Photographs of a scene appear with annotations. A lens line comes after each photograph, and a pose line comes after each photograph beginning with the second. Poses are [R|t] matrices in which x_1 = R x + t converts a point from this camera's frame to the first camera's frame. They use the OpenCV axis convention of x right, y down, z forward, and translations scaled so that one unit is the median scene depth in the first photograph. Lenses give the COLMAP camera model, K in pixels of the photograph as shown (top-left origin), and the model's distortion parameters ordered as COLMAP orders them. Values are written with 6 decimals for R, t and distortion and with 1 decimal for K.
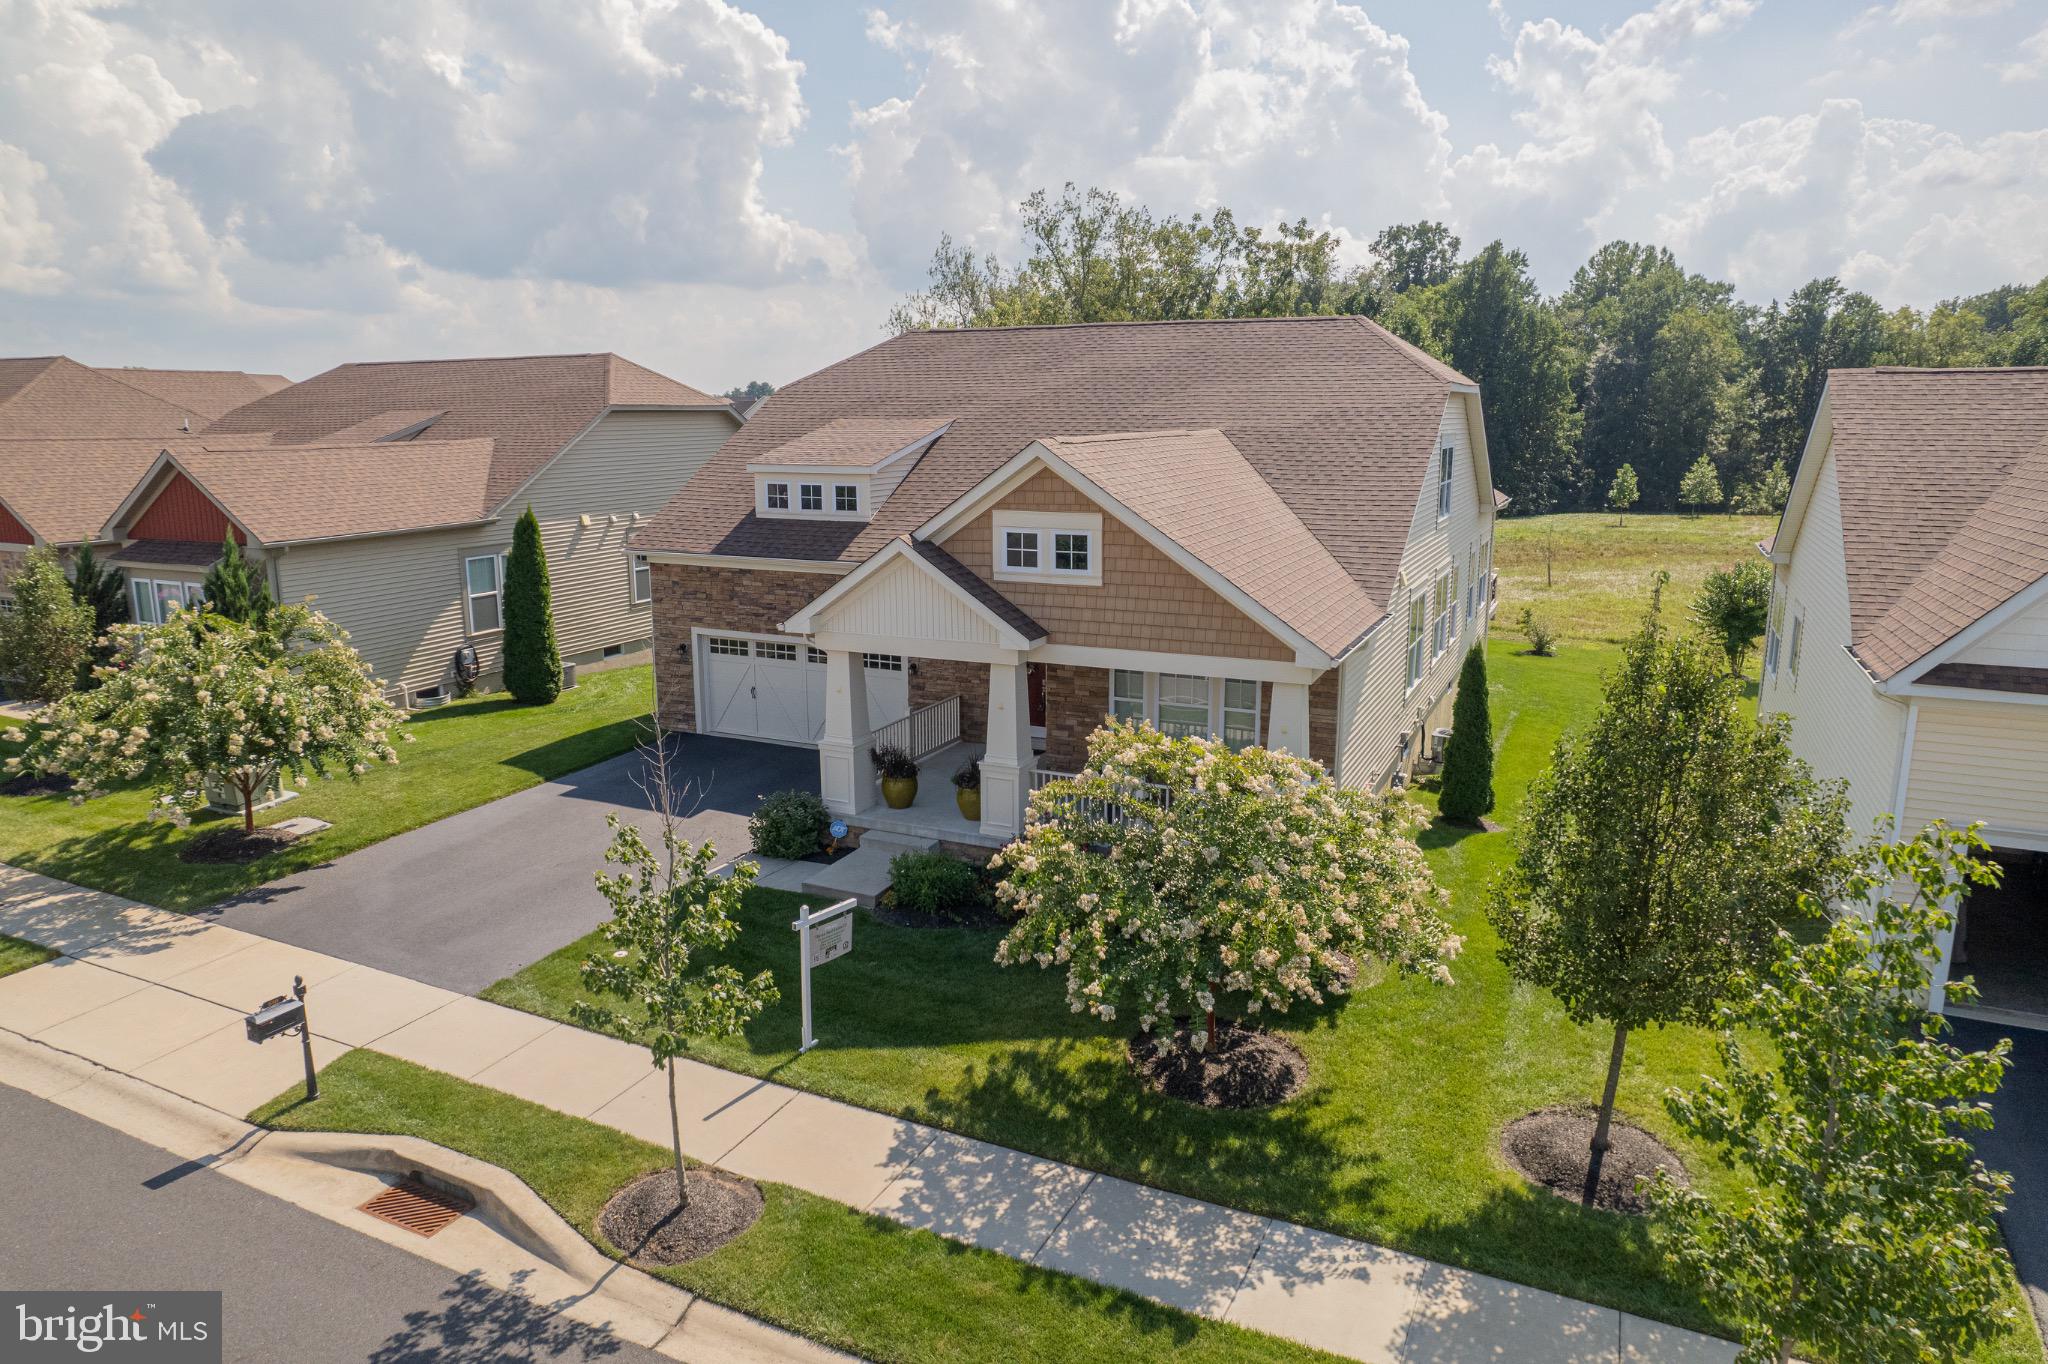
lens RADIAL K [[1285.5, 0, 1025.4], [0, 1285.5, 682.3], [0, 0, 1]] dist [-0.043189, 0.023570]
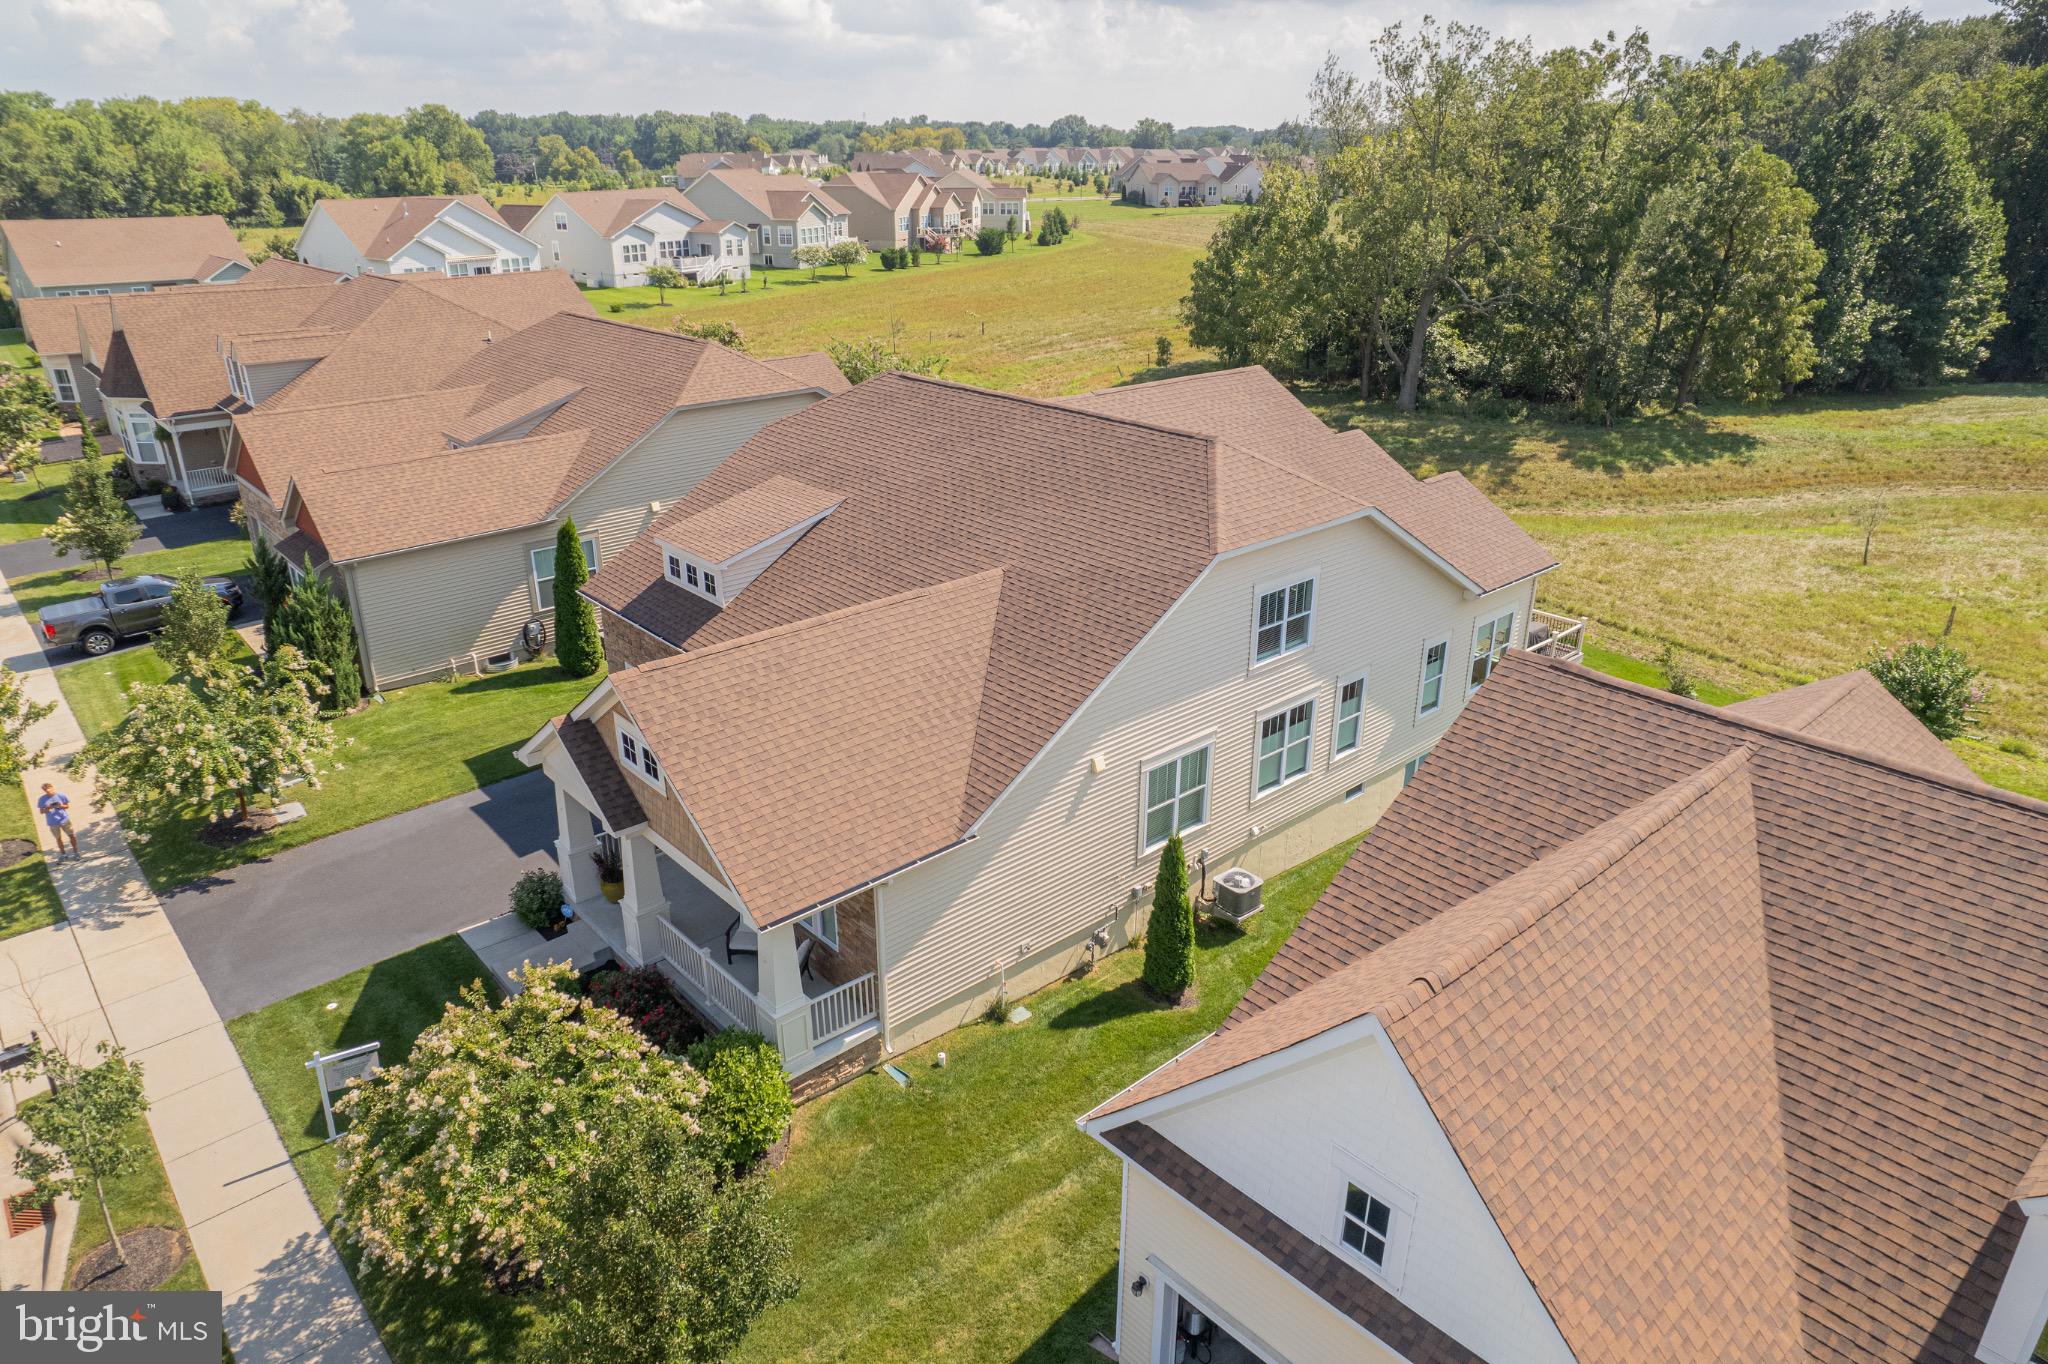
lens RADIAL K [[1285.5, 0, 1024.0], [0, 1285.5, 685.1], [0, 0, 1]] dist [-0.043189, 0.023570]
pose [[0.923431, 0.151650, -0.352530, 0.511356], [-0.083740, 0.976099, 0.200544, -0.295506], [0.374517, -0.155667, 0.914060, 0.052034]]
